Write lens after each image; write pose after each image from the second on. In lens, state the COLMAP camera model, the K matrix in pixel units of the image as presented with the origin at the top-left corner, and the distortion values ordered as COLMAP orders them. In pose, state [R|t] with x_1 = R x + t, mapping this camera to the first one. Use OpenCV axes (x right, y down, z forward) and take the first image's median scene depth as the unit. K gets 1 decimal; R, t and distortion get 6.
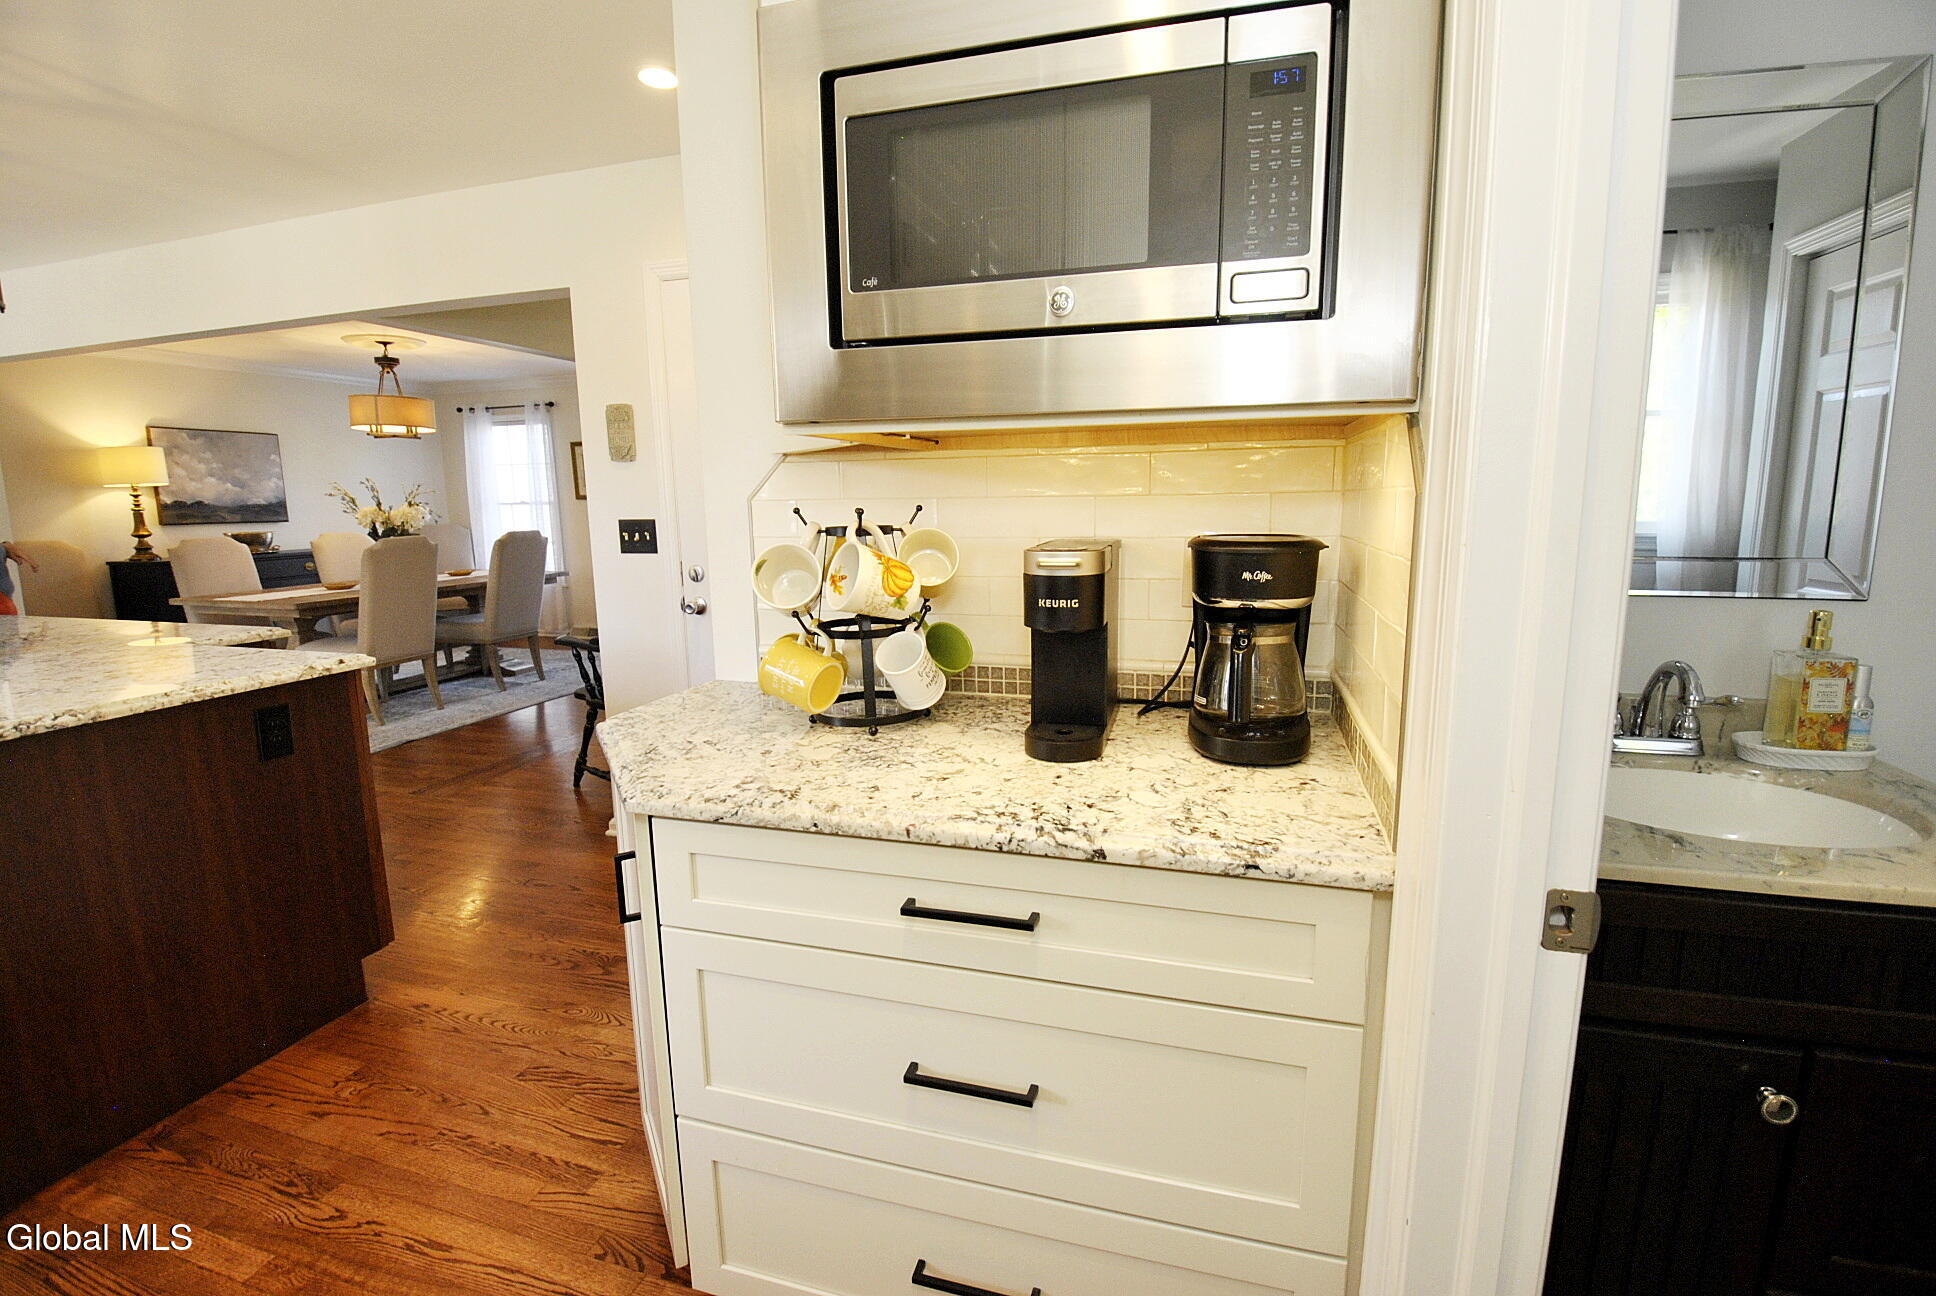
lens RADIAL K [[857.6, 0, 975.6], [0, 857.6, 634.6], [0, 0, 1]] dist [-0.007276, -0.006056]
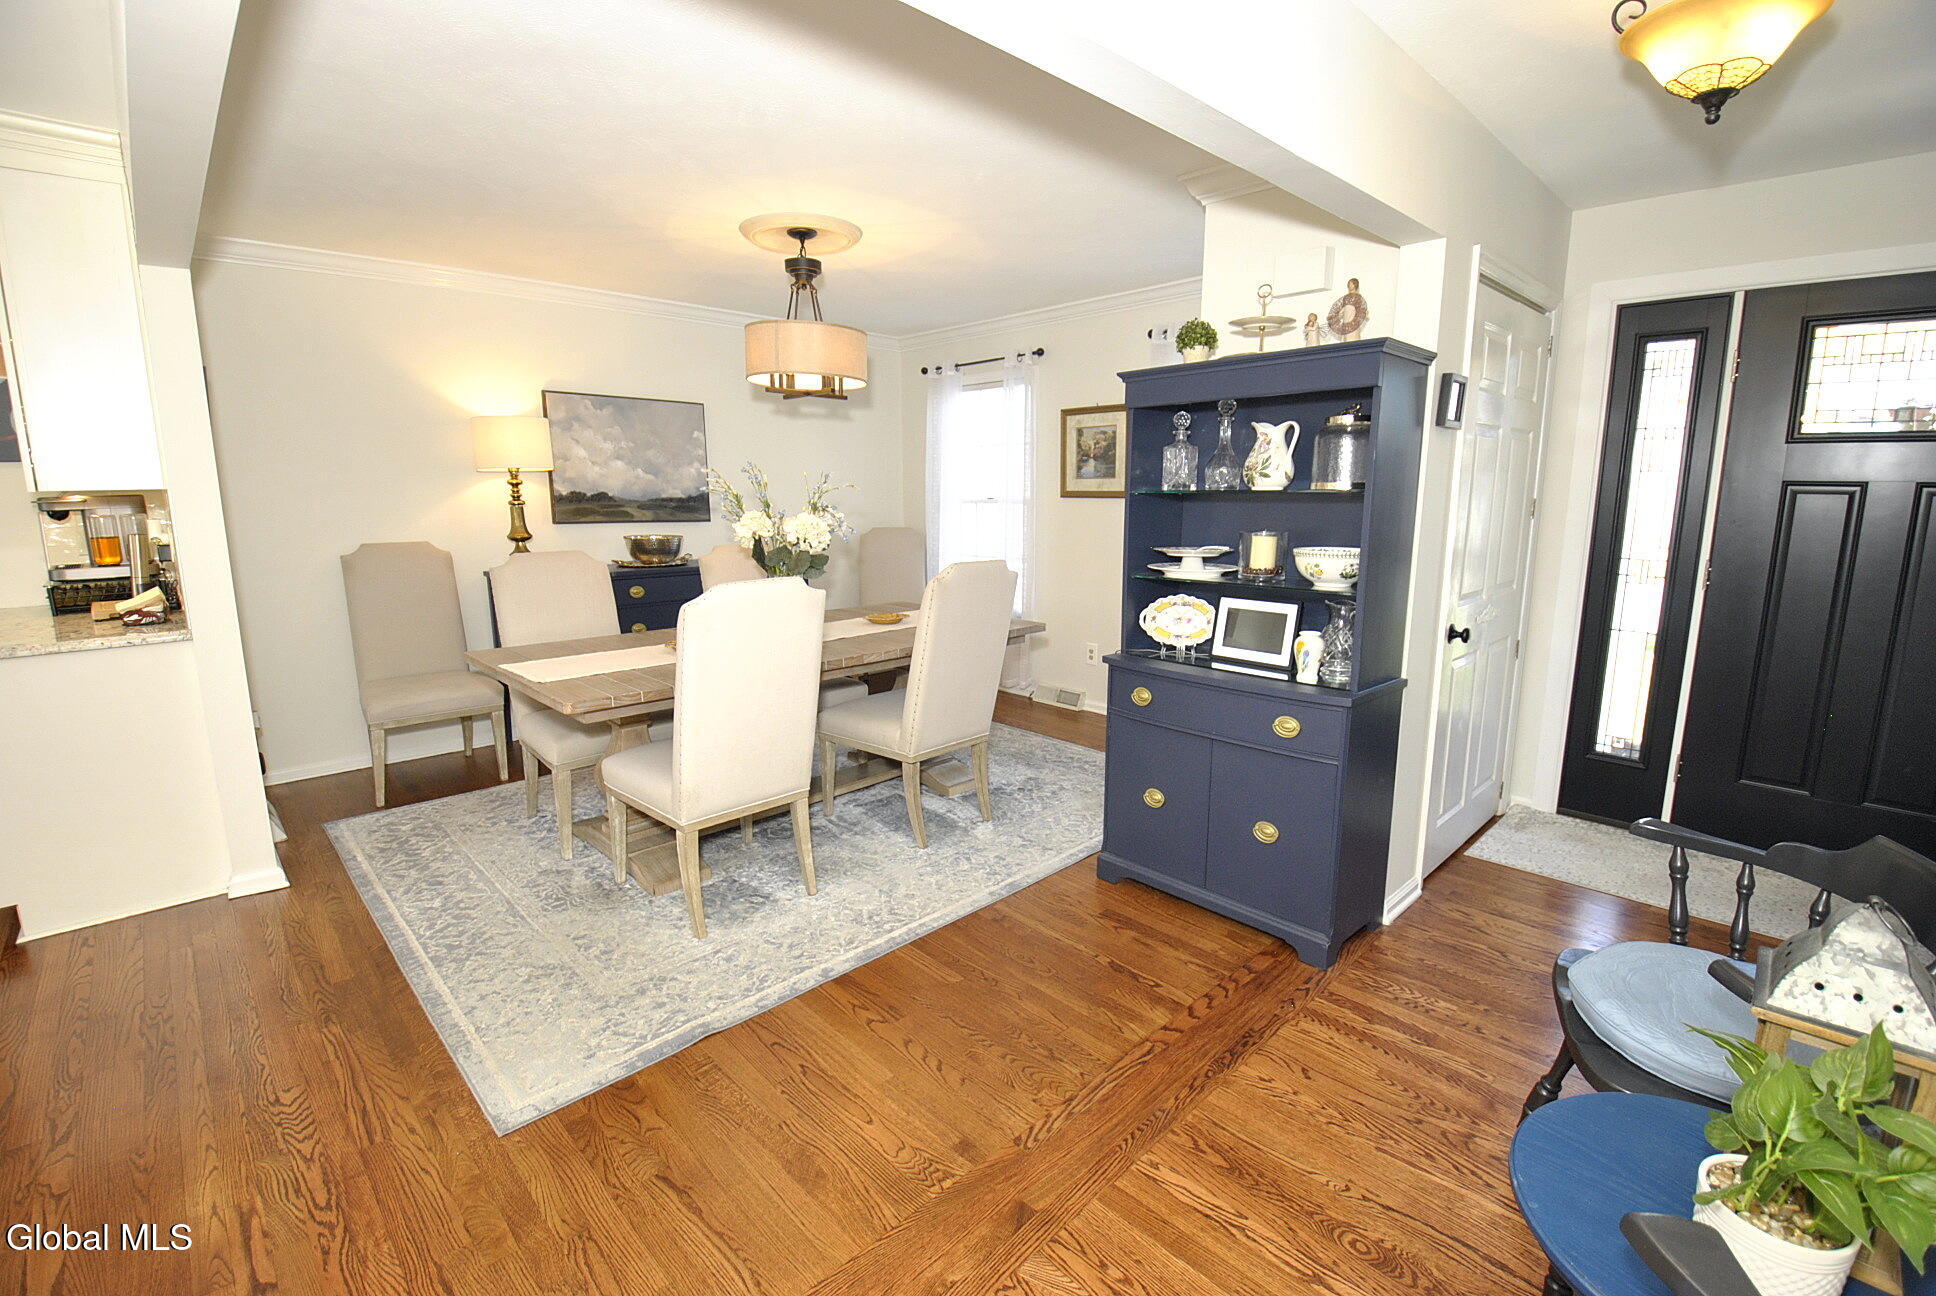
lens RADIAL K [[857.6, 0, 972.1], [0, 857.6, 646.3], [0, 0, 1]] dist [-0.007276, -0.006056]
pose [[0.870448, 0.107594, -0.480359, -0.264642], [-0.097170, 0.994176, 0.046603, -0.093718], [0.482575, 0.006111, 0.875833, 0.522594]]
